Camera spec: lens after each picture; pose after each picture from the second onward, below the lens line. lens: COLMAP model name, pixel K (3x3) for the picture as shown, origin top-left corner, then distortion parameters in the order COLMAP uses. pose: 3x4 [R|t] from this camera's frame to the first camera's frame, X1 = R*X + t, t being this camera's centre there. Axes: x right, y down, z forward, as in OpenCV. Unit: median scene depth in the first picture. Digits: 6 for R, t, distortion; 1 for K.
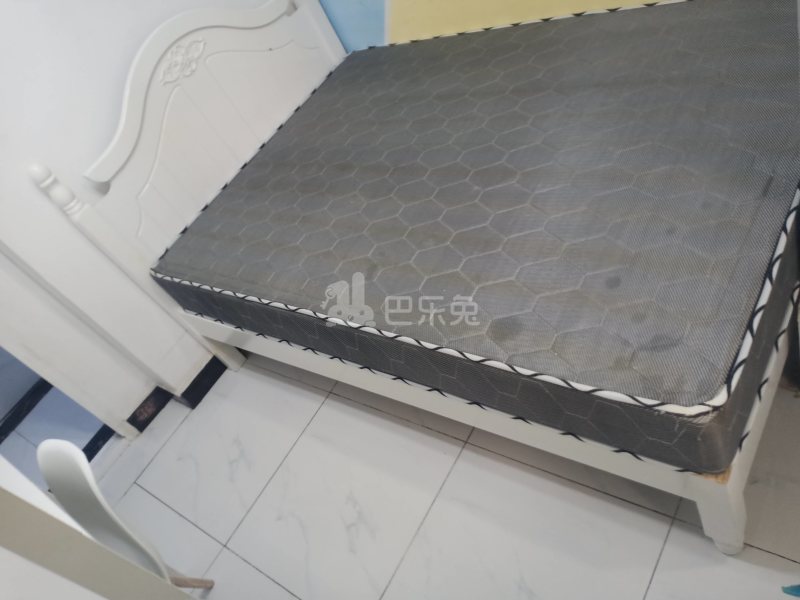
lens RADIAL K [[628.5, 0, 400.0], [0, 628.5, 300.0], [0, 0, 1]] dist [0.020133, -0.006348]
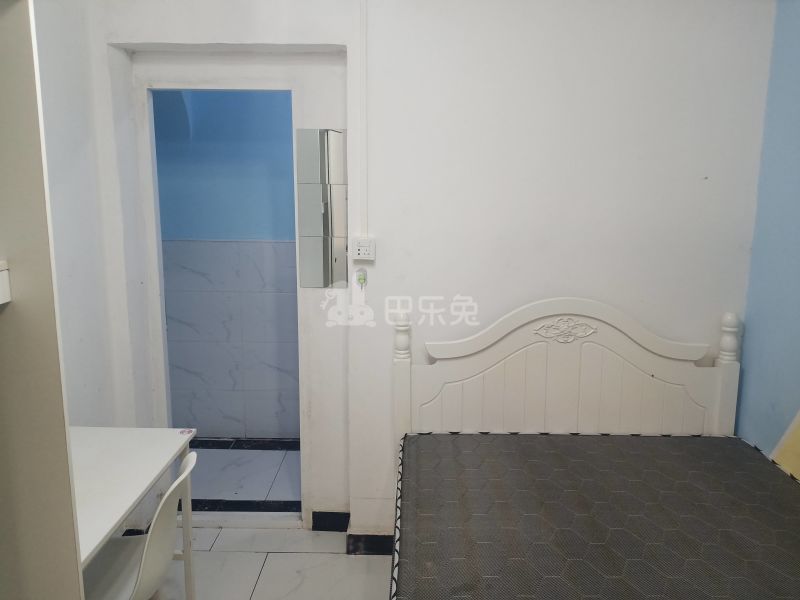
lens RADIAL K [[628.5, 0, 400.0], [0, 628.5, 300.0], [0, 0, 1]] dist [0.020133, -0.006348]
pose [[0.502425, 0.552376, -0.665169, 0.189641], [-0.754463, 0.655857, -0.025229, -0.149503], [0.422320, 0.514521, 0.746266, 0.028297]]
